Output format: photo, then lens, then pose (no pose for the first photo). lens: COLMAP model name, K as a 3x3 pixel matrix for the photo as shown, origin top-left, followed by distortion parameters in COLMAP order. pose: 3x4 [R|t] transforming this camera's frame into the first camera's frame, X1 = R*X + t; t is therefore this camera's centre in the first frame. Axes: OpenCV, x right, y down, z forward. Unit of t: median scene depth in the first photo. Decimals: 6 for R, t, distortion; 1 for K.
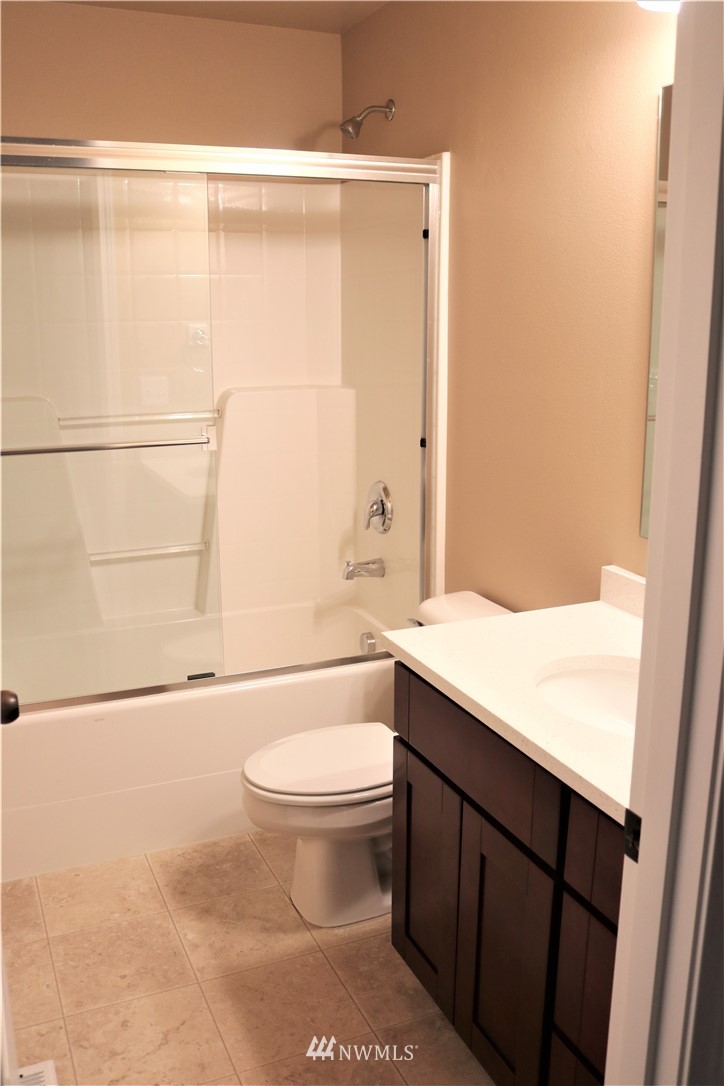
lens RADIAL K [[978.8, 0, 378.2], [0, 978.8, 545.6], [0, 0, 1]] dist [-0.133096, 0.093064]
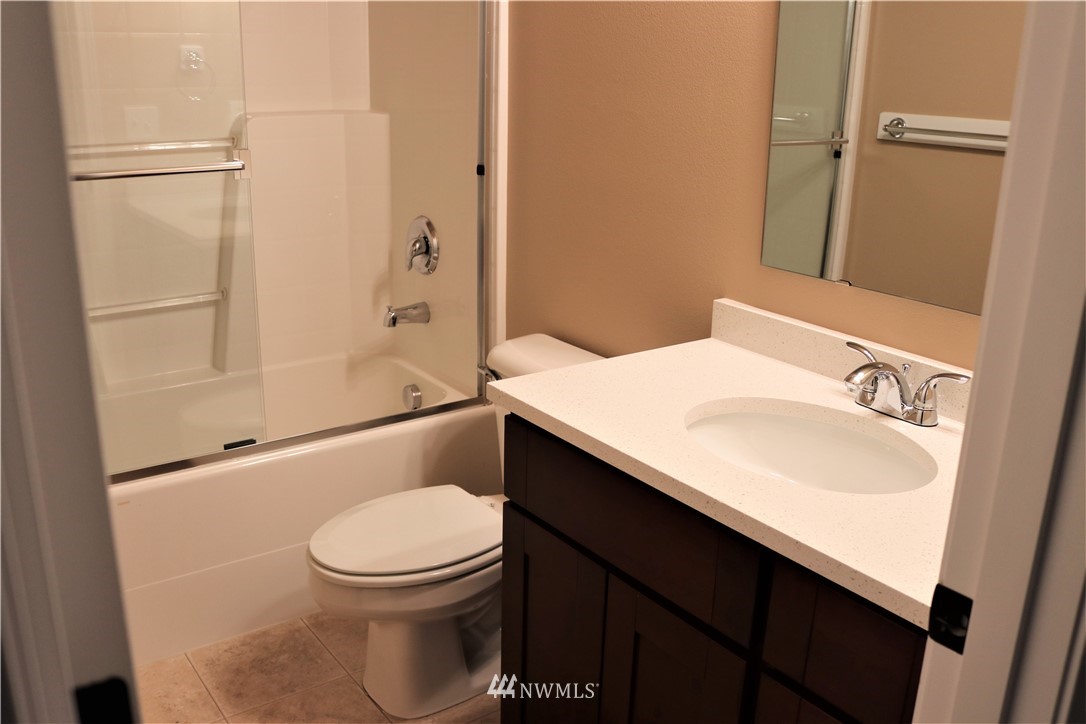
lens RADIAL K [[978.8, 0, 543.0], [0, 978.8, 362.0], [0, 0, 1]] dist [-0.133096, 0.093064]
pose [[0.979902, -0.041438, 0.195131, -0.082741], [0.027883, 0.997036, 0.071708, 0.007797], [-0.197524, -0.064826, 0.978152, 0.113321]]
